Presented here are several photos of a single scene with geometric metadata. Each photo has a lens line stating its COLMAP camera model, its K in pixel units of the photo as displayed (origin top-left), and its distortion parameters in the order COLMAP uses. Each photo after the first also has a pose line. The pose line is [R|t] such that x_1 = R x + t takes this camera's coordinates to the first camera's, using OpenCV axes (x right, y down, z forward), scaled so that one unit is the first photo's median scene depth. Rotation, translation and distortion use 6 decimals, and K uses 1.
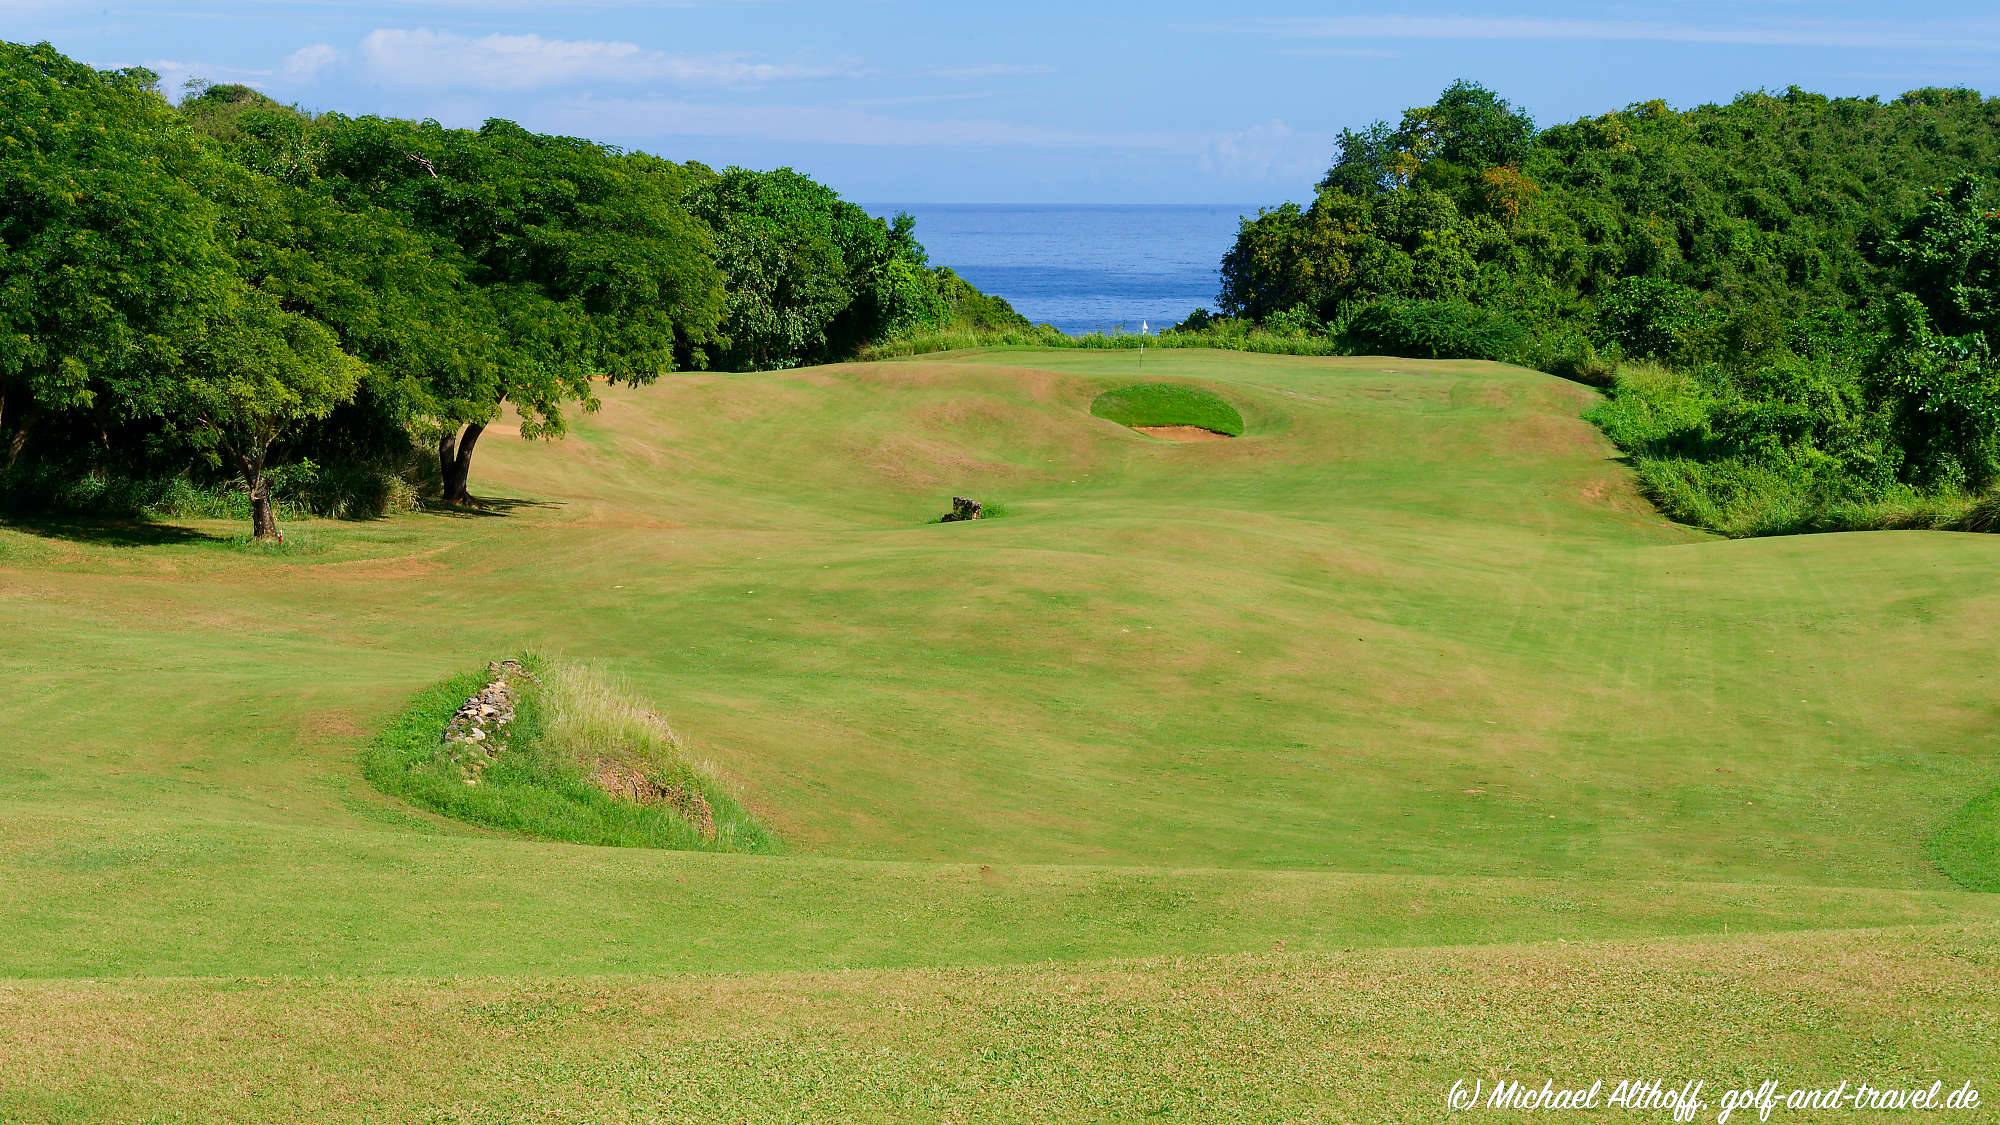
lens RADIAL K [[3862.0, 0, 1000.8], [0, 3862.0, 563.0], [0, 0, 1]] dist [0.009386, 0.000000]
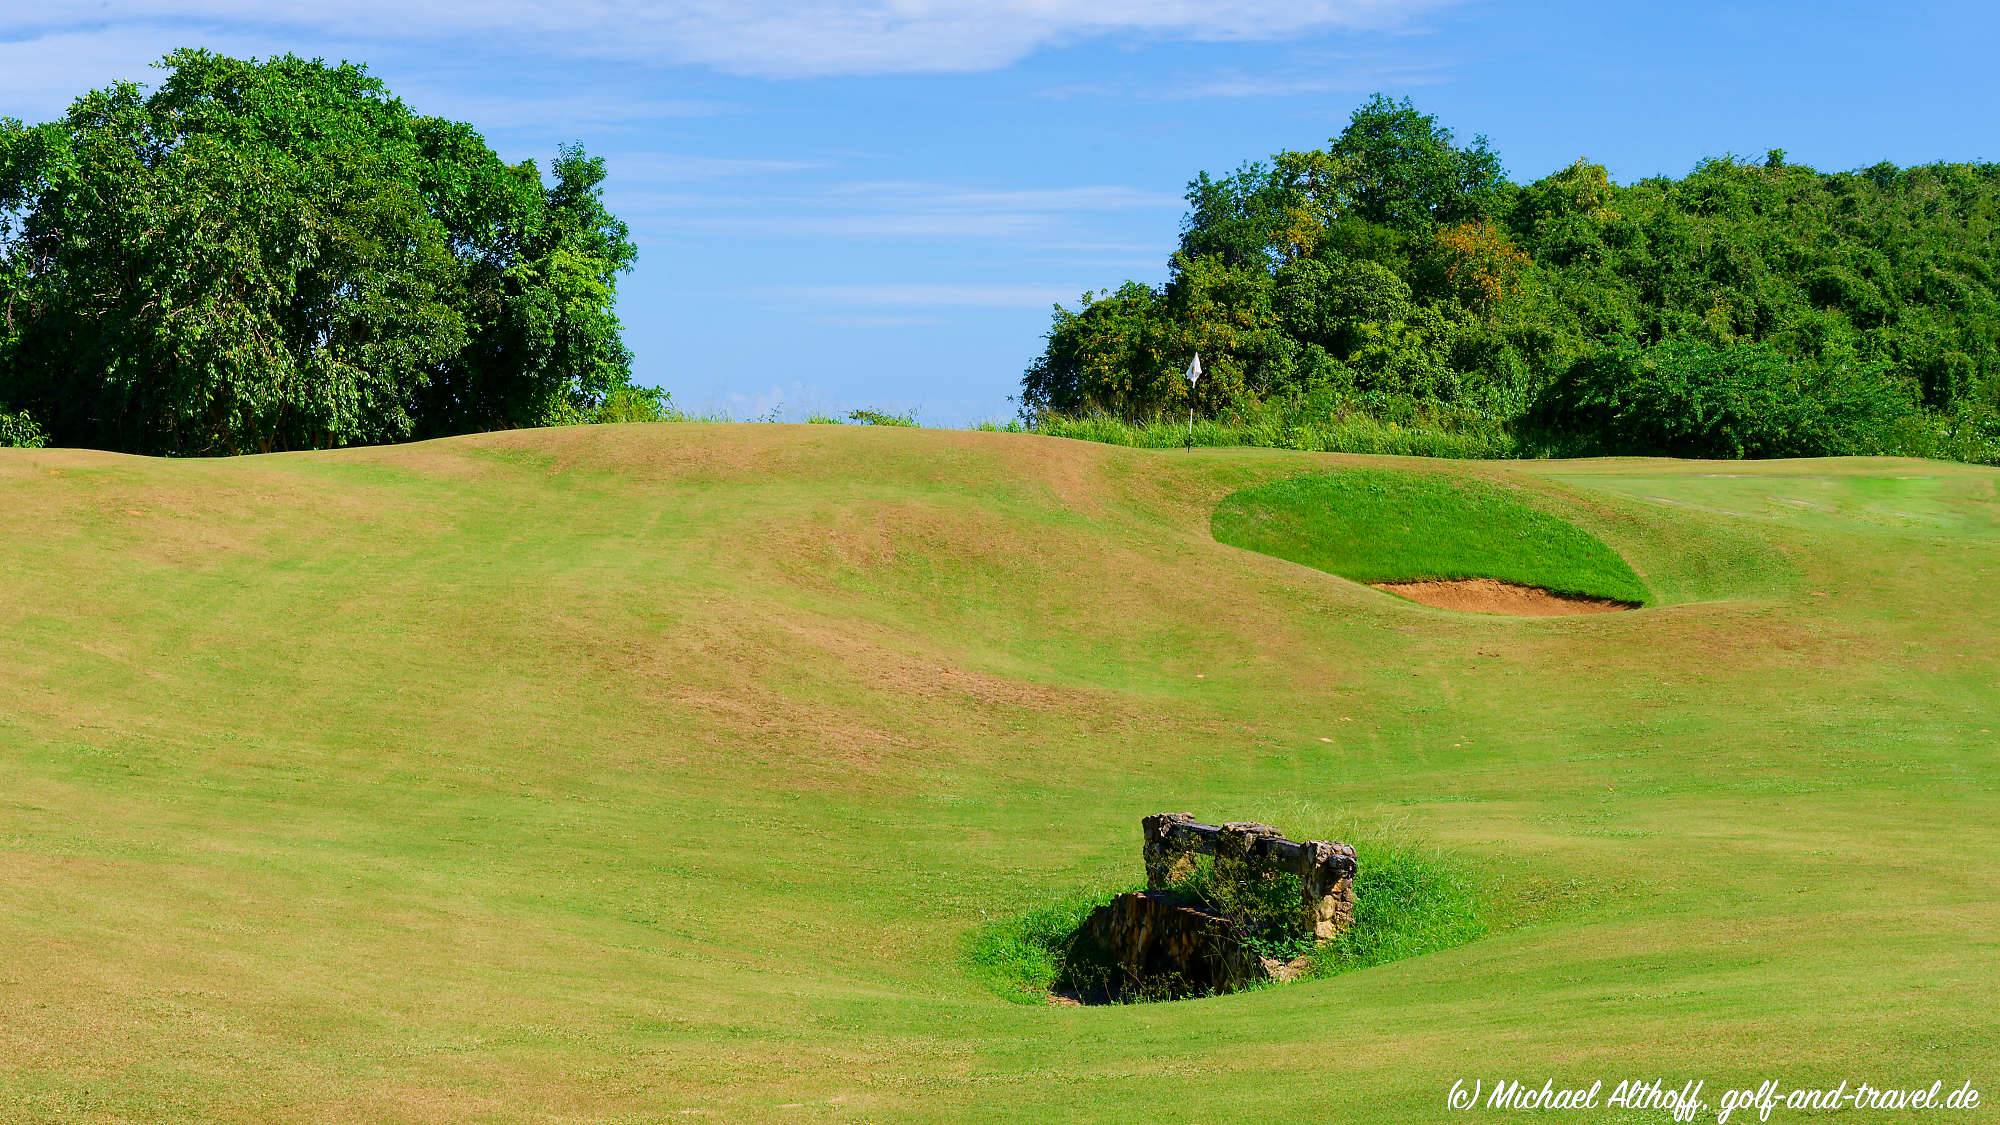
lens RADIAL K [[4001.1, 0, 999.3], [0, 4001.1, 562.3], [0, 0, 1]] dist [-0.144228, 0.000000]
pose [[0.992188, -0.016632, 0.123641, -0.025082], [0.024993, 0.997481, -0.066380, -0.008452], [-0.122225, 0.068952, 0.990104, 0.392741]]
